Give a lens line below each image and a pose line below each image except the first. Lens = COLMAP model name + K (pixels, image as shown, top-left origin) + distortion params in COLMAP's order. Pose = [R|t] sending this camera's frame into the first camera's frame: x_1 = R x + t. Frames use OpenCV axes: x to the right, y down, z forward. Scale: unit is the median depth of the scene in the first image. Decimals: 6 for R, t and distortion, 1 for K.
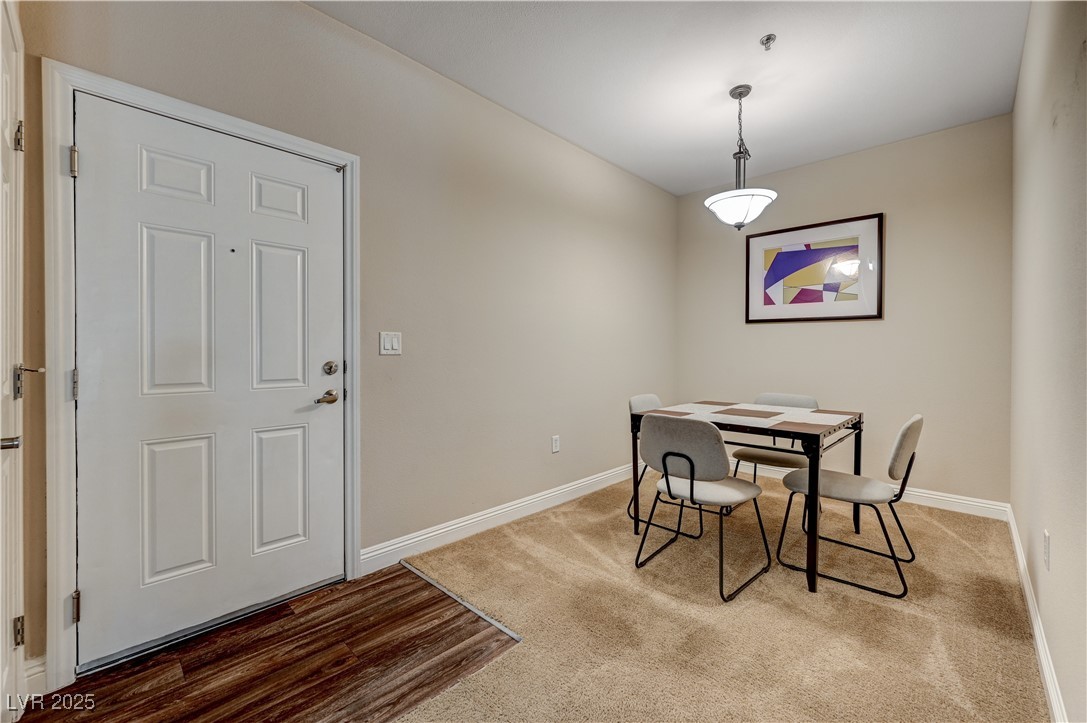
lens RADIAL K [[442.4, 0, 545.5], [0, 442.4, 352.9], [0, 0, 1]] dist [-0.001712, -0.000042]
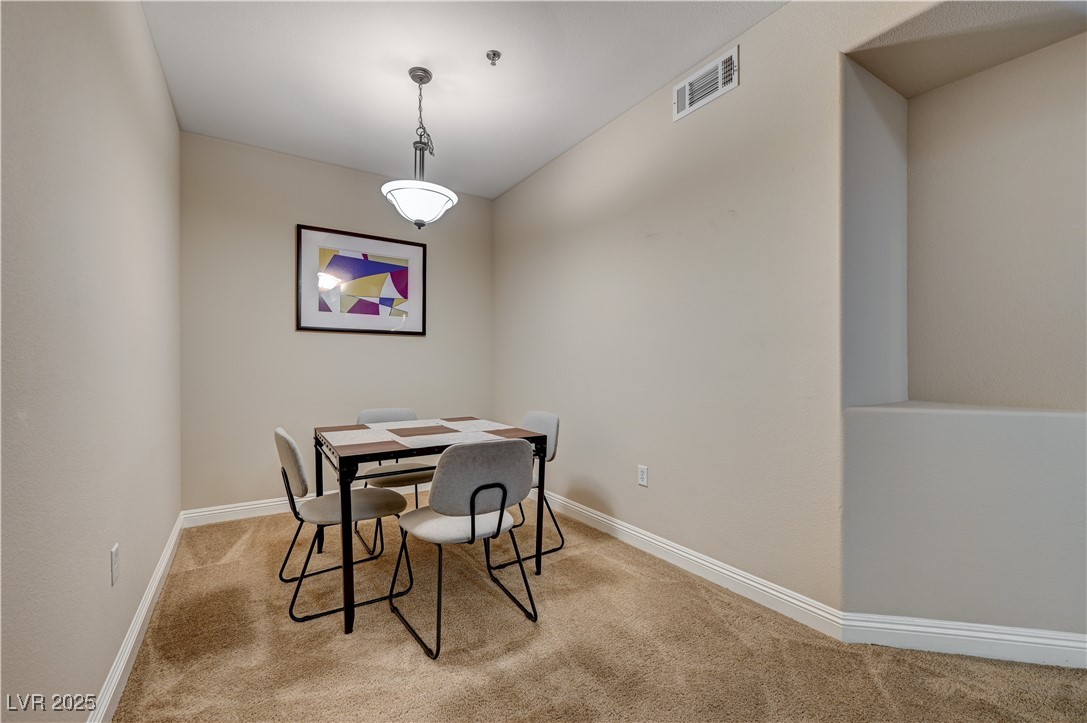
lens RADIAL K [[452.6, 0, 540.0], [0, 452.6, 366.5], [0, 0, 1]] dist [-0.000147, 0.000750]
pose [[0.231485, -0.004544, 0.972828, -0.563906], [0.005741, 0.999978, 0.003304, 0.001089], [-0.972822, 0.004821, 0.231506, 0.774655]]
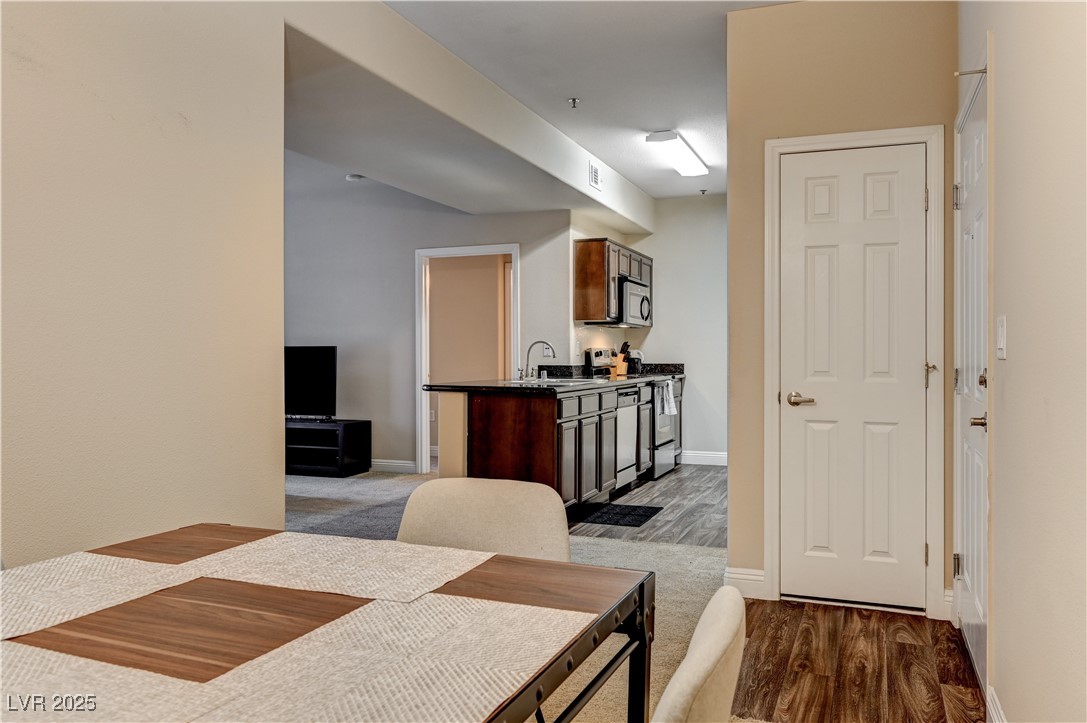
lens RADIAL K [[831.6, 0, 543.5], [0, 831.6, 361.5], [0, 0, 1]] dist [-0.005147, -0.002546]
pose [[-0.924985, -0.003203, -0.379991, 0.653742], [-0.007763, 0.999915, 0.010469, 0.002964], [0.379925, 0.012633, -0.924931, 2.084943]]
